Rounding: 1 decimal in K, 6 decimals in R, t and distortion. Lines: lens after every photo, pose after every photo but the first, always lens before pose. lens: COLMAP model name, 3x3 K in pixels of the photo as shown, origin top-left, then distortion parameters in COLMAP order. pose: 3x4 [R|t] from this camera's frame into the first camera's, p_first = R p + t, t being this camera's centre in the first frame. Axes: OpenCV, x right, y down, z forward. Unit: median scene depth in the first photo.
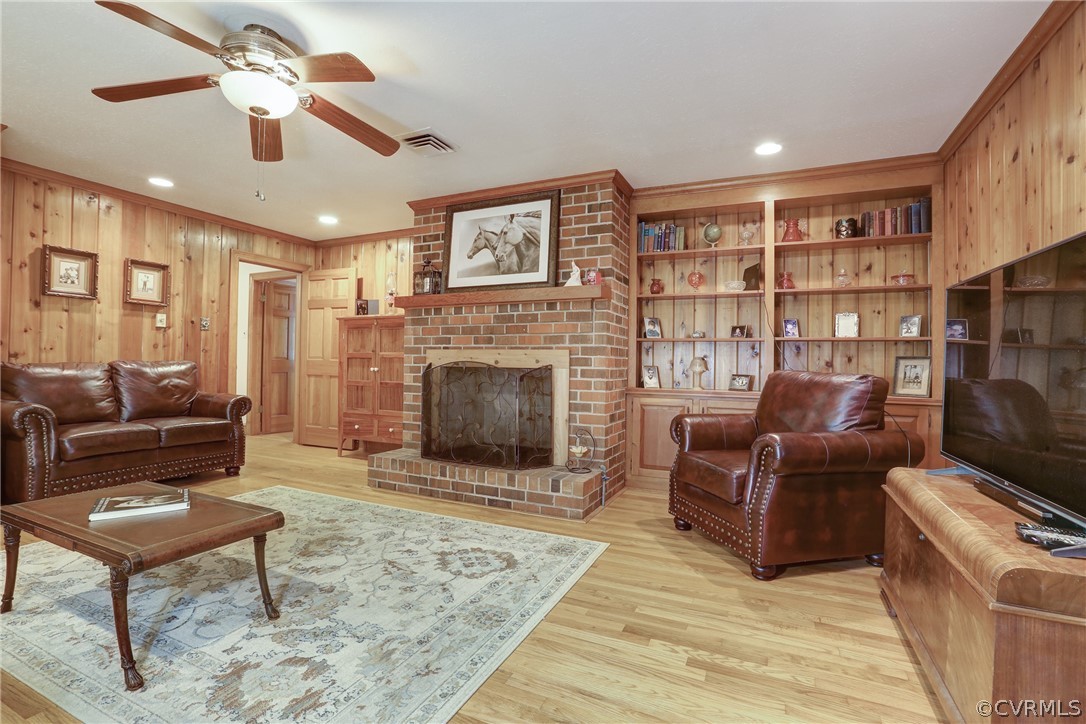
lens RADIAL K [[493.1, 0, 546.6], [0, 493.1, 355.7], [0, 0, 1]] dist [-0.046512, 0.013512]
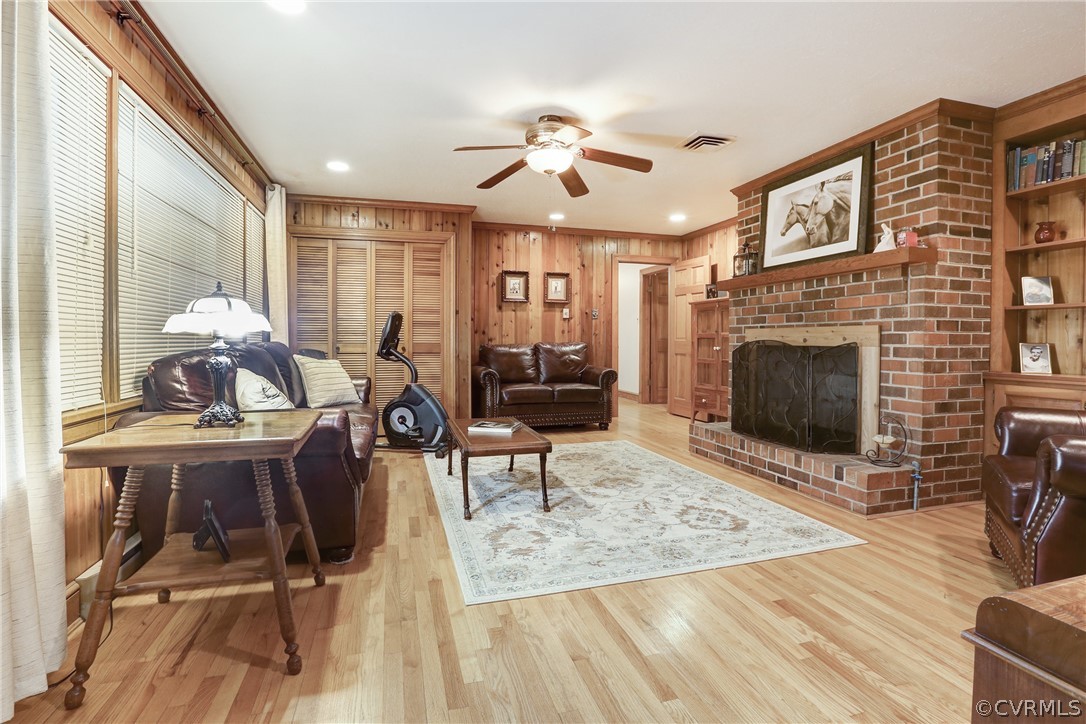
lens RADIAL K [[493.1, 0, 538.8], [0, 493.1, 340.9], [0, 0, 1]] dist [-0.046512, 0.013512]
pose [[0.667498, -0.011000, -0.744530, 0.271052], [0.018737, 0.999822, 0.002027, 0.002682], [0.744376, -0.015303, 0.667586, -0.019460]]
